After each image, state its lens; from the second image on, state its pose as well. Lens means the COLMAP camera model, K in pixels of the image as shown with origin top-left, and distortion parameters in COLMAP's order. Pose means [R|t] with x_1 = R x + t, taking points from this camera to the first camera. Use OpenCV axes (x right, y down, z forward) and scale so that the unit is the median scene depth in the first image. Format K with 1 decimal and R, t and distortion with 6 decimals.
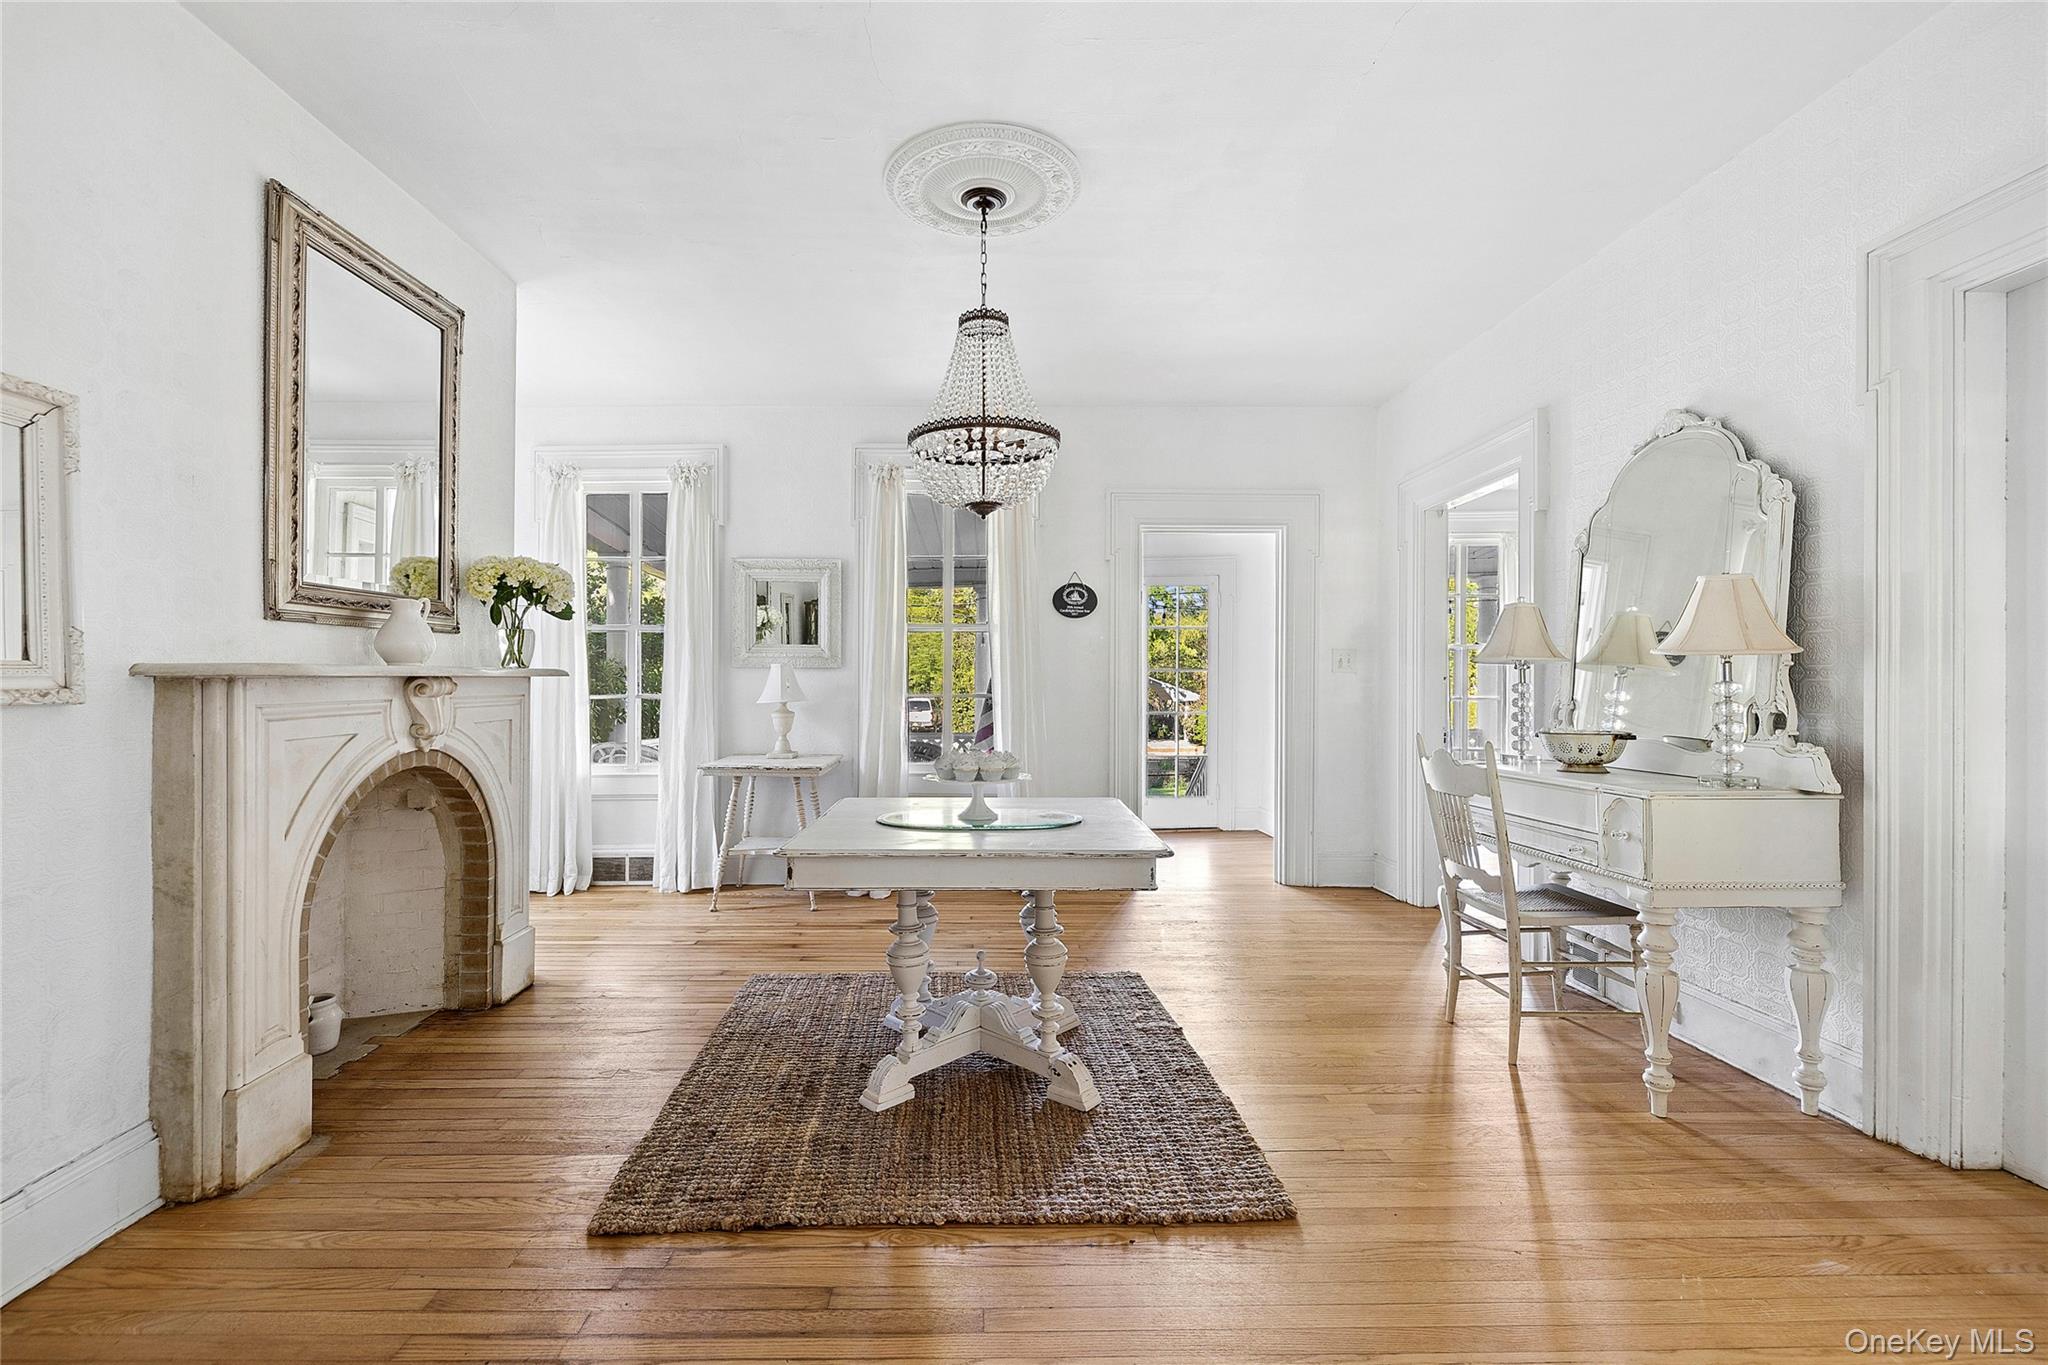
lens RADIAL K [[893.2, 0, 1005.3], [0, 893.2, 664.6], [0, 0, 1]] dist [-0.001292, -0.000515]
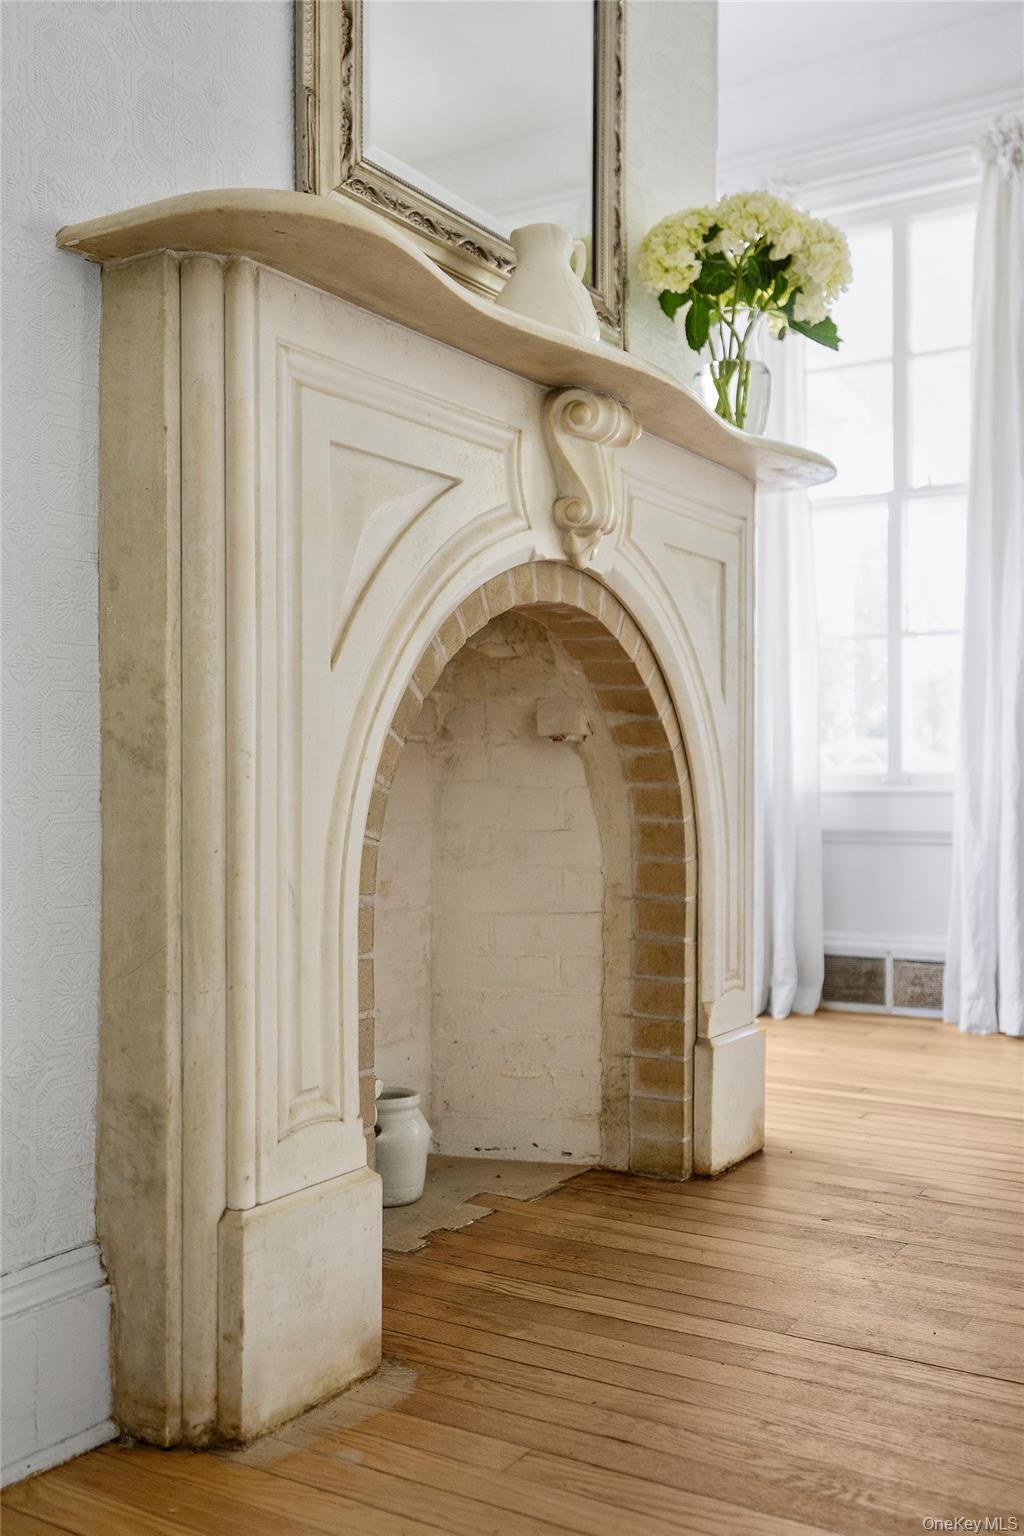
lens RADIAL K [[1515.8, 0, 510.2], [0, 1515.8, 772.4], [0, 0, 1]] dist [0.000990, 0.000000]
pose [[0.840736, 0.001463, -0.541443, -0.273123], [0.002888, 0.999970, 0.007185, 0.198625], [0.541437, -0.007604, 0.840707, 0.348277]]
